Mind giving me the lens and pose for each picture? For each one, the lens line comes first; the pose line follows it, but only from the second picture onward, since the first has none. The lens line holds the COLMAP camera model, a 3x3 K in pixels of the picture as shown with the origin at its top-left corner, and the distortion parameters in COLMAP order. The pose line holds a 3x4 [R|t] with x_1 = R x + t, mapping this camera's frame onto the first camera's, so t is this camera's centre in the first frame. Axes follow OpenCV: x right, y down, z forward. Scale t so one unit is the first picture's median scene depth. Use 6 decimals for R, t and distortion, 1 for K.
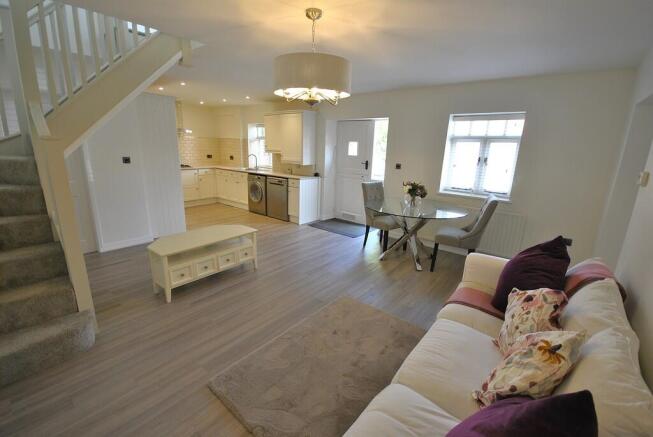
lens RADIAL K [[287.7, 0, 328.2], [0, 287.7, 220.1], [0, 0, 1]] dist [-0.005399, -0.000506]
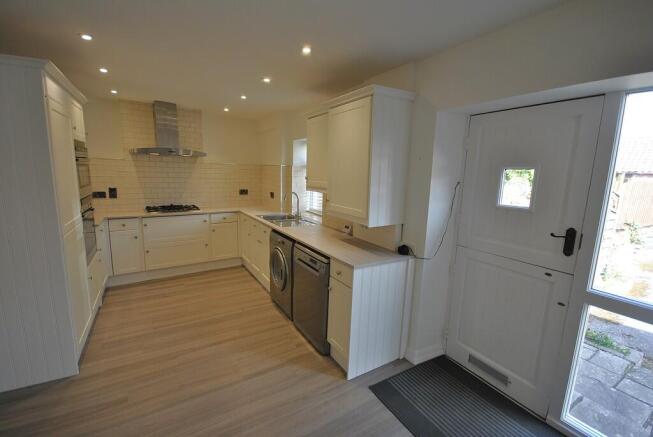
lens RADIAL K [[285.5, 0, 328.5], [0, 285.5, 220.2], [0, 0, 1]] dist [0.000743, 0.000007]
pose [[0.943263, 0.052417, -0.327883, -0.011167], [-0.082958, 0.993349, -0.079854, -0.161473], [0.321516, 0.102524, 0.941337, 0.599270]]
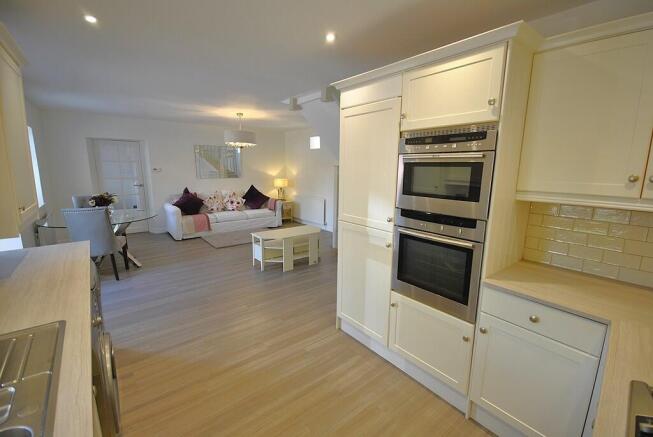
lens RADIAL K [[285.5, 0, 328.5], [0, 285.5, 220.2], [0, 0, 1]] dist [0.000743, 0.000007]
pose [[-0.976611, -0.084234, 0.197829, -0.493025], [0.009692, 0.901887, 0.431863, -0.329718], [-0.214797, 0.423680, -0.879976, 1.203649]]
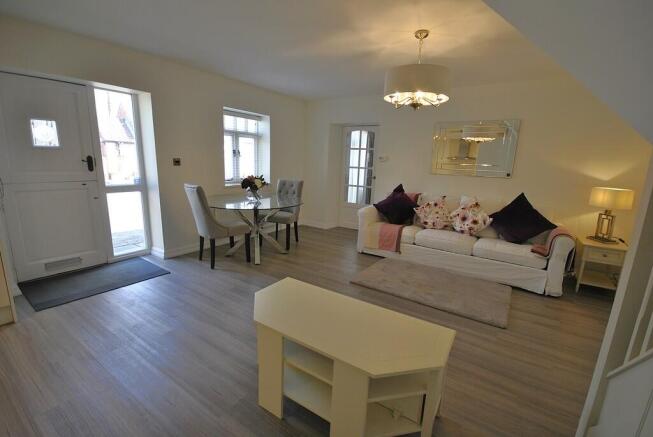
lens RADIAL K [[285.5, 0, 328.5], [0, 285.5, 220.2], [0, 0, 1]] dist [0.000743, 0.000007]
pose [[-0.099187, -0.242479, 0.965073, -0.477591], [0.209782, 0.942962, 0.258484, -0.126099], [-0.972704, 0.228093, -0.042662, 0.556685]]
